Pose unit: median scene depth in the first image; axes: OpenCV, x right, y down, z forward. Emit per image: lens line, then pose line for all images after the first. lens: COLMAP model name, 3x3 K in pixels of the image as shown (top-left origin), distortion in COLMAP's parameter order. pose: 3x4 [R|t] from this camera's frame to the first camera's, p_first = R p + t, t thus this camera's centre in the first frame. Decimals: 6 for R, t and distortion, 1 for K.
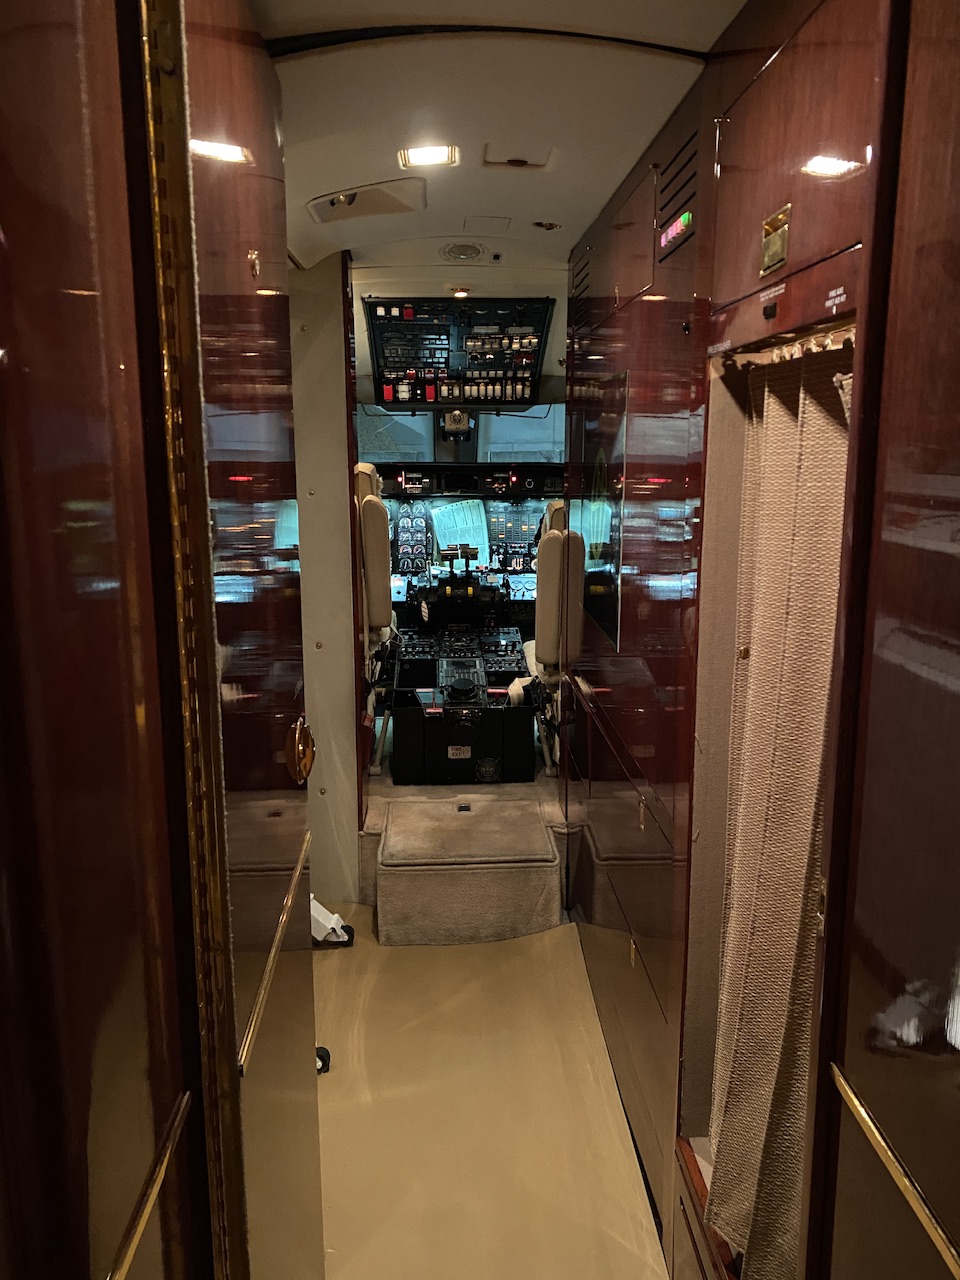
lens RADIAL K [[947.5, 0, 480.0], [0, 947.5, 640.0], [0, 0, 1]] dist [0.150822, -0.370571]
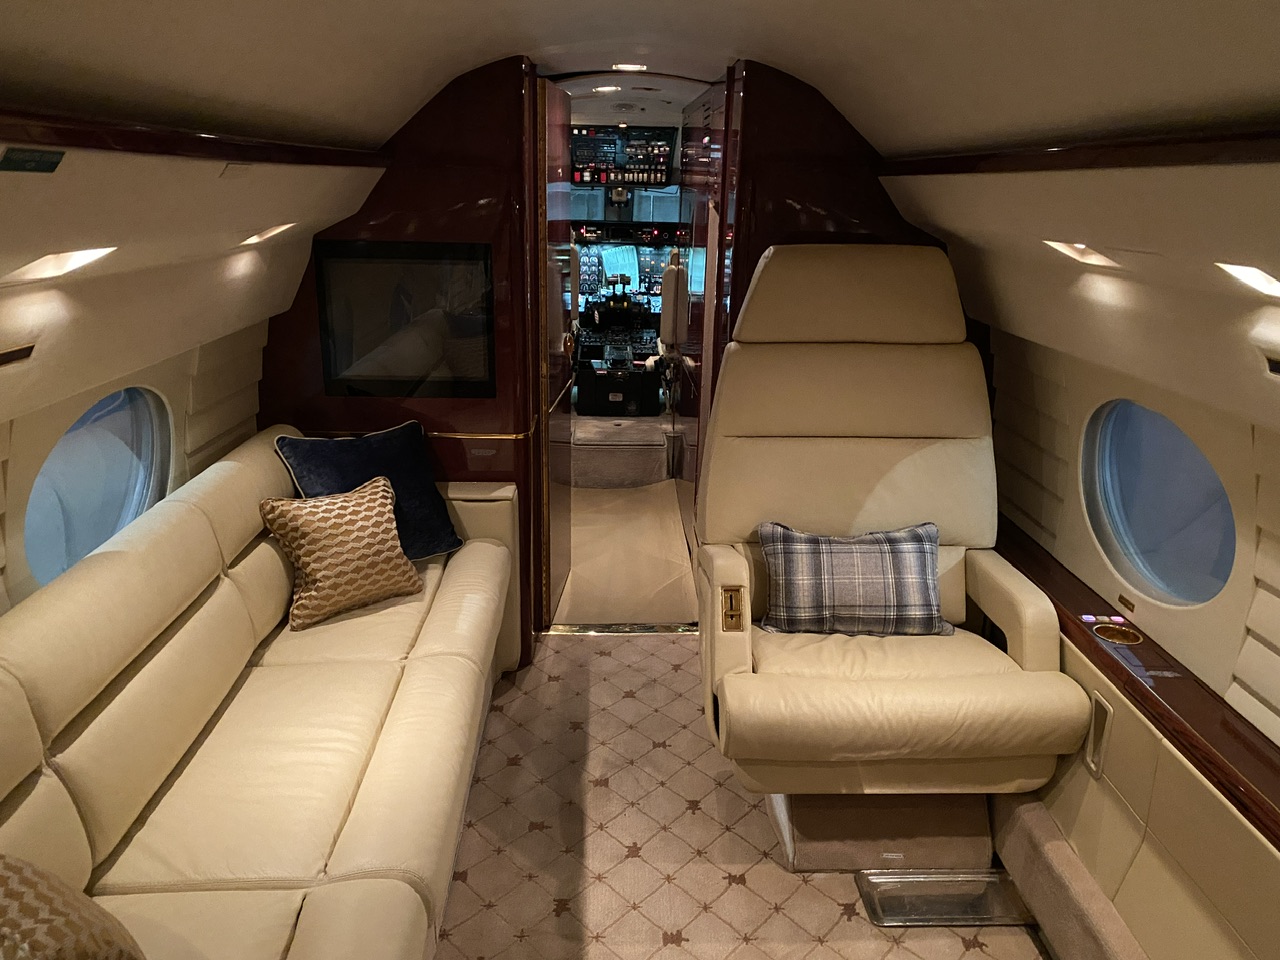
lens RADIAL K [[967.0, 0, 640.0], [0, 967.0, 480.0], [0, 0, 1]] dist [0.111468, -0.166864]
pose [[0.999630, 0.027208, -0.000680, 0.023684], [-0.027015, 0.994943, 0.096739, 0.084415], [0.003309, -0.096685, 0.995310, -0.659867]]
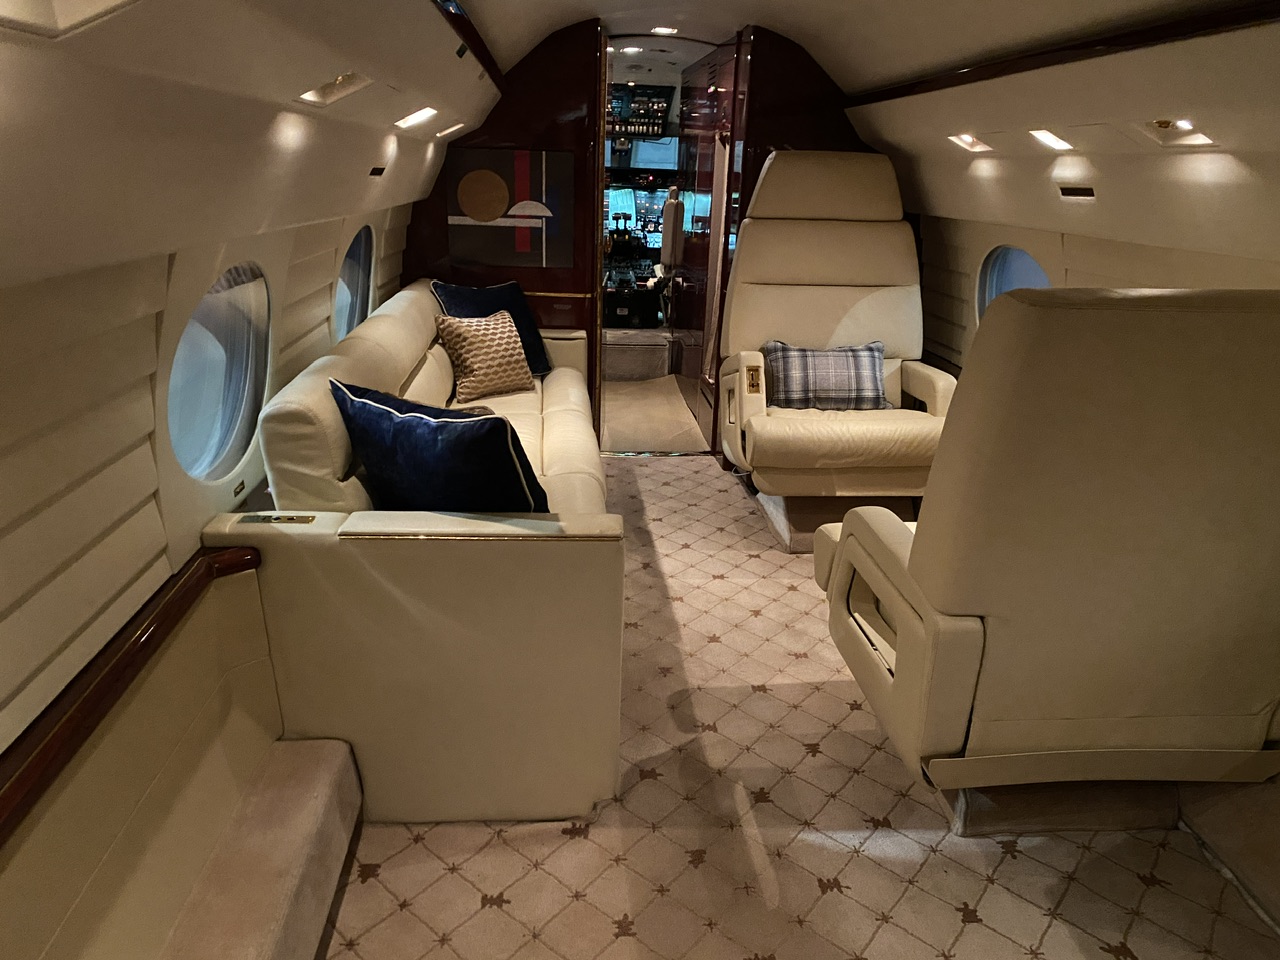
lens RADIAL K [[947.5, 0, 653.3], [0, 947.5, 479.3], [0, 0, 1]] dist [0.150822, -0.370571]
pose [[0.997714, 0.024025, 0.063161, -0.067710], [-0.031223, 0.992810, 0.115558, 0.210144], [-0.059931, -0.117266, 0.991291, -0.977213]]
